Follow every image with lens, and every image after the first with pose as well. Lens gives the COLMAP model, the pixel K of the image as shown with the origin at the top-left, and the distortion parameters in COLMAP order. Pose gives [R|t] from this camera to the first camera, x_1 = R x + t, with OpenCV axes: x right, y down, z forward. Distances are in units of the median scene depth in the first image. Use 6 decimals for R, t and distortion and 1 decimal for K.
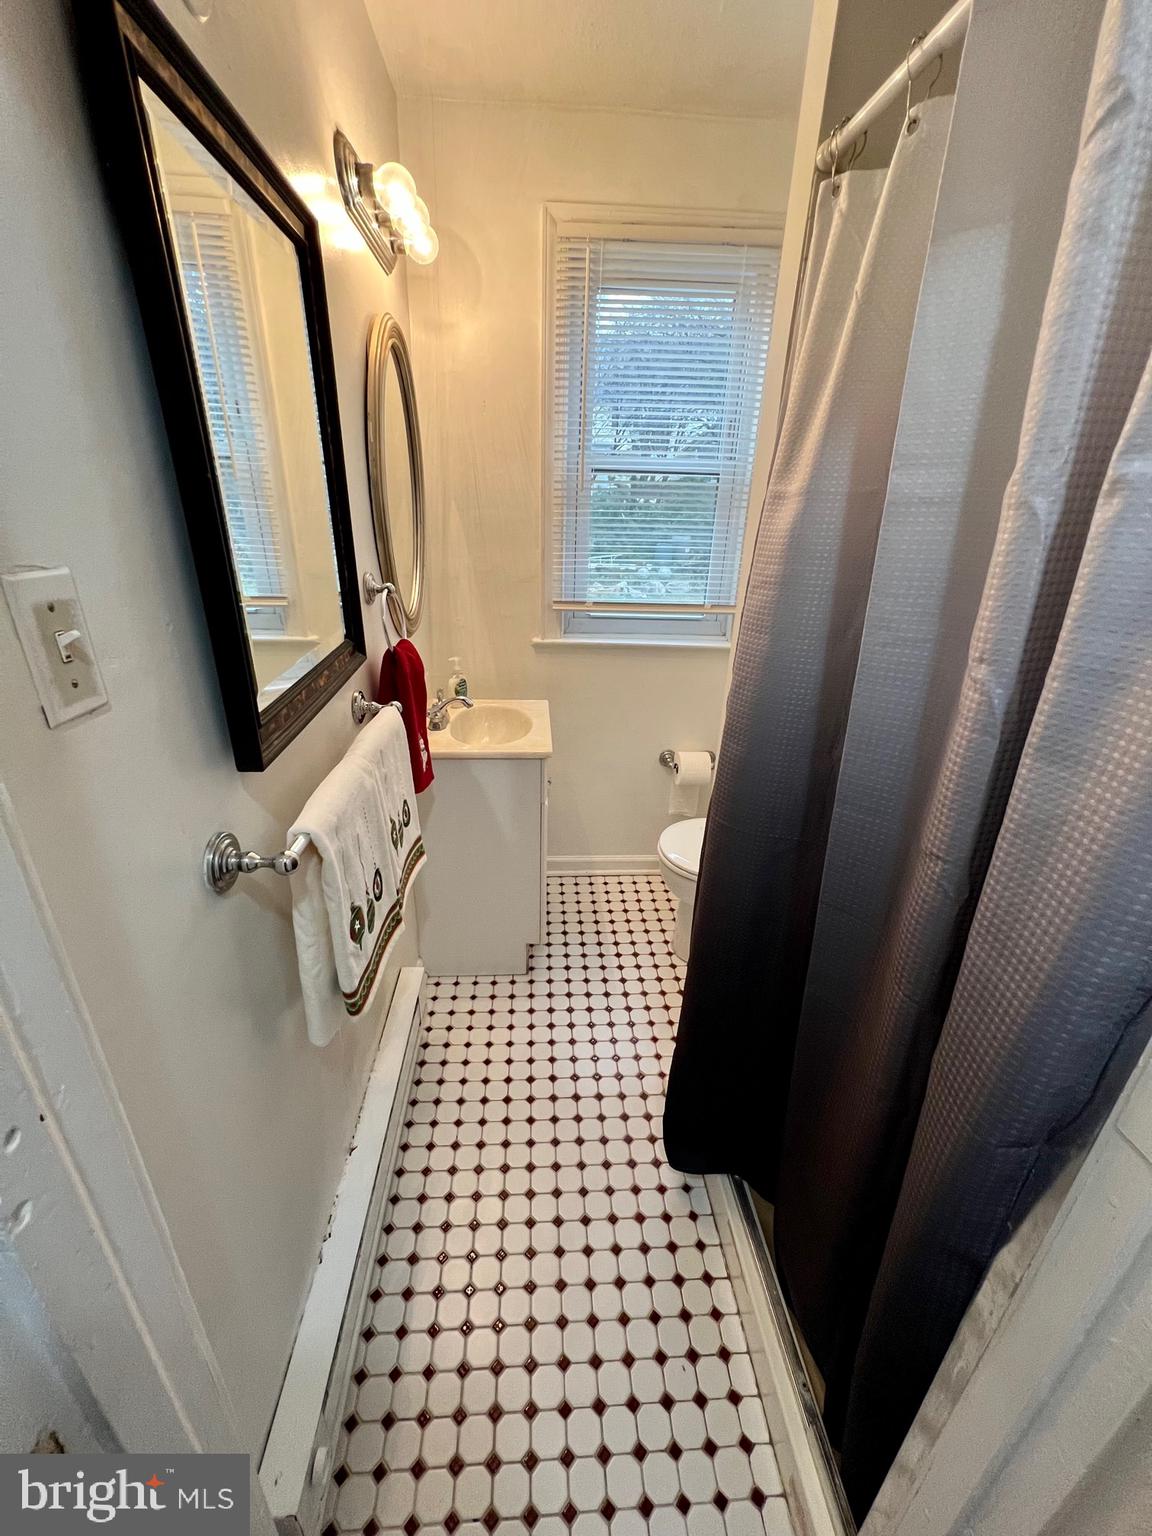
lens RADIAL K [[619.7, 0, 576.5], [0, 619.7, 766.7], [0, 0, 1]] dist [0.004437, 0.000146]
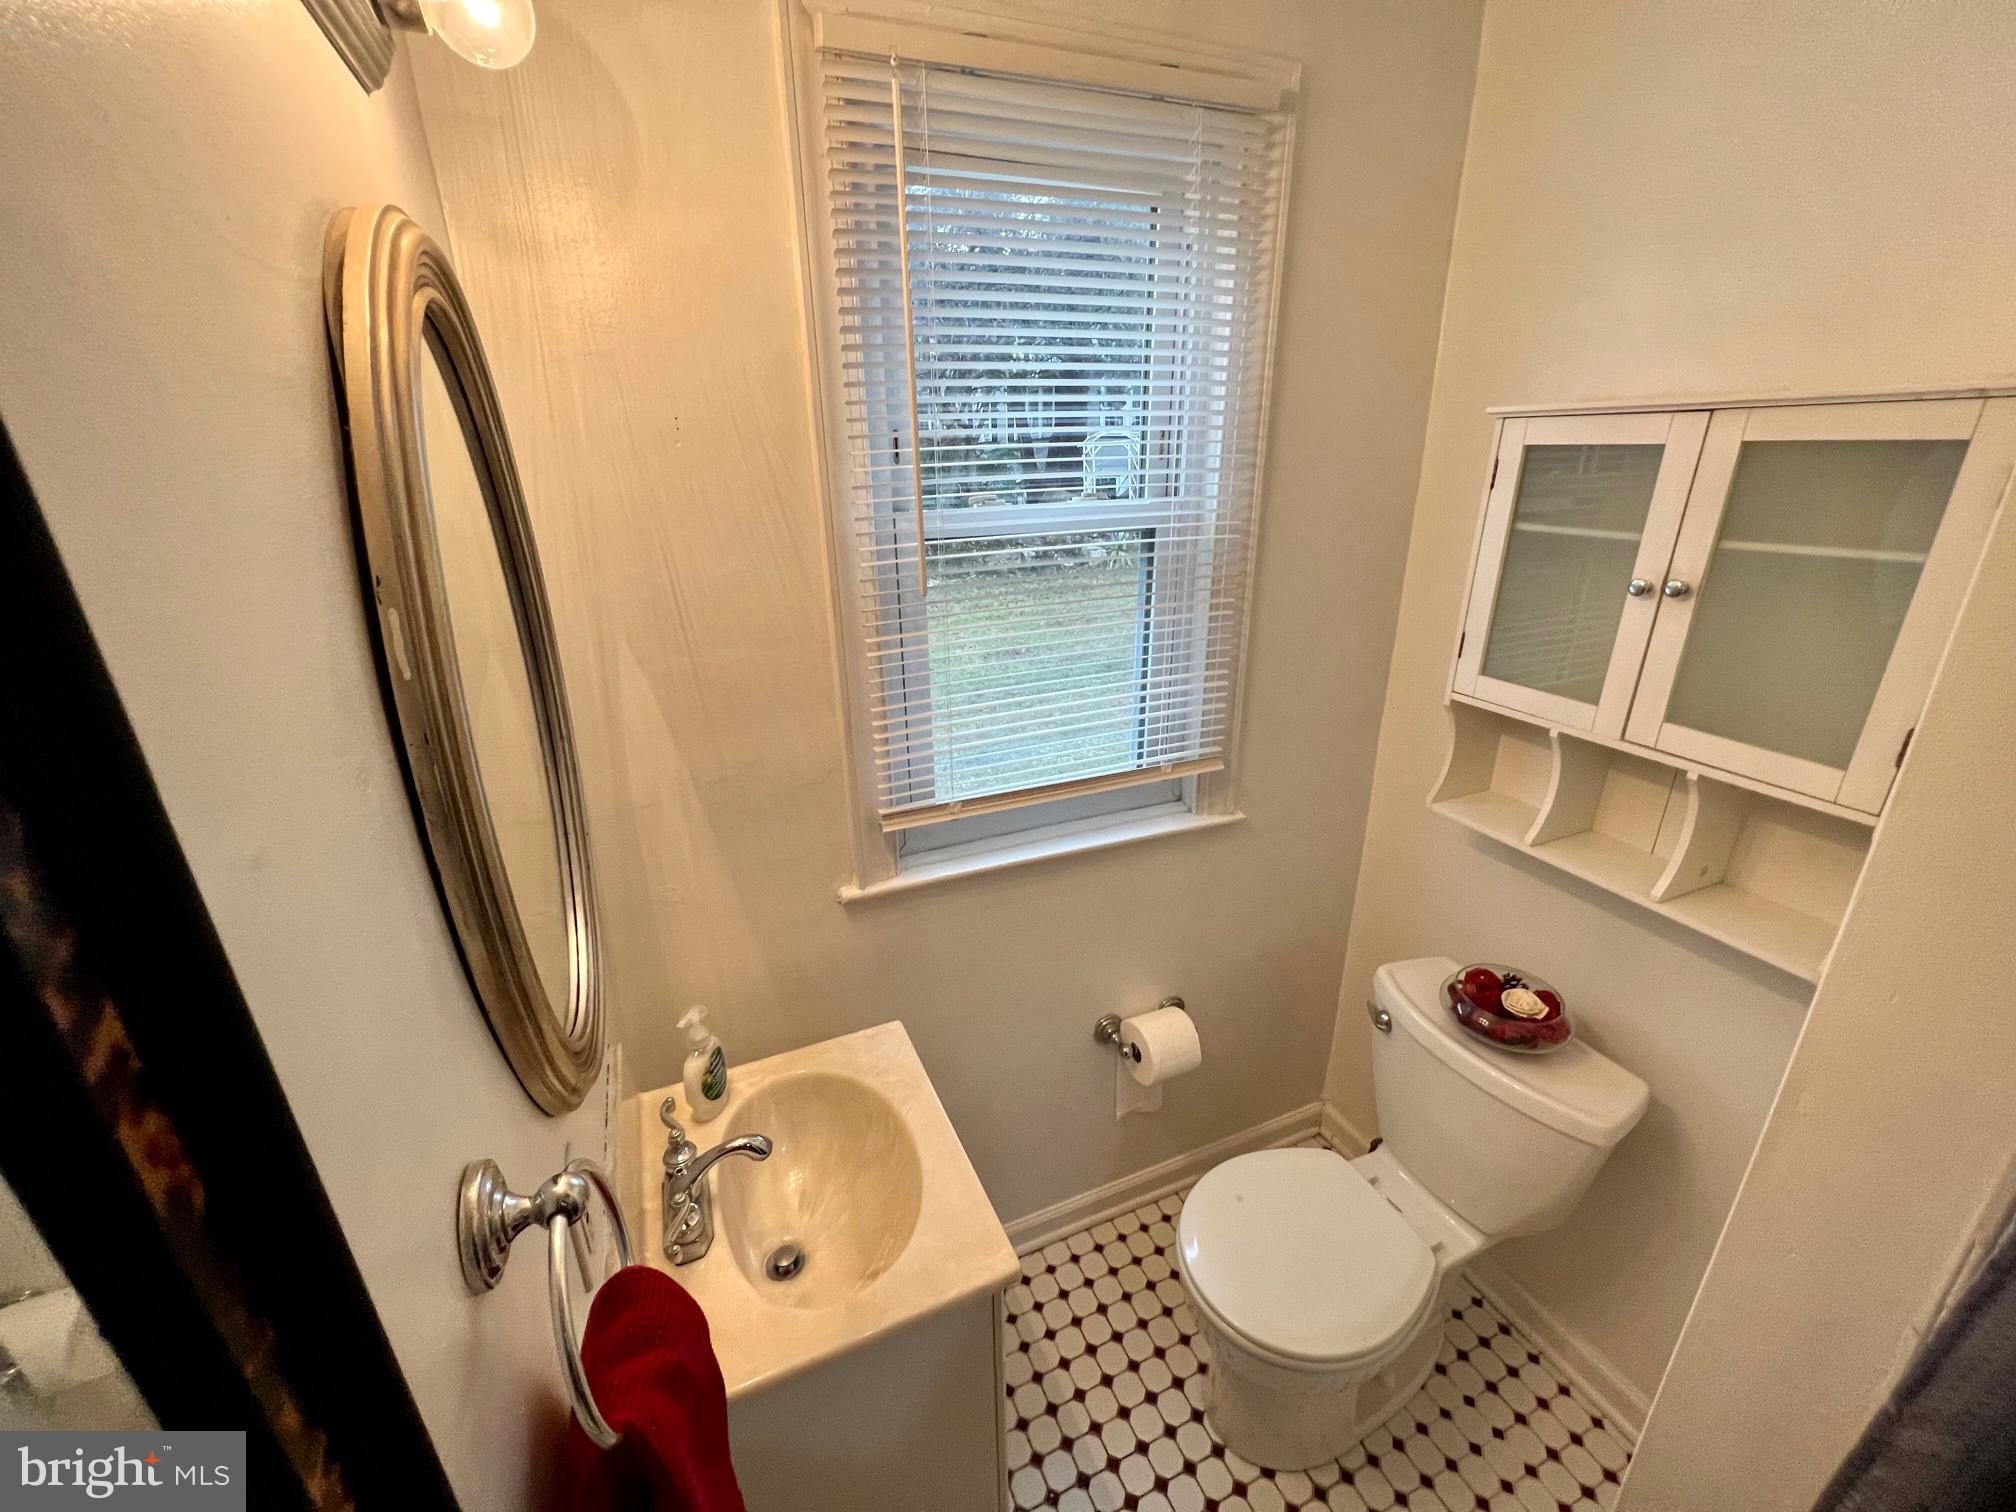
lens RADIAL K [[813.4, 0, 996.9], [0, 813.4, 753.7], [0, 0, 1]] dist [0.004437, 0.000146]
pose [[0.941313, -0.159951, 0.297230, -0.155434], [0.174731, 0.984332, -0.023657, -0.338470], [-0.288789, 0.074203, 0.954513, 0.460866]]
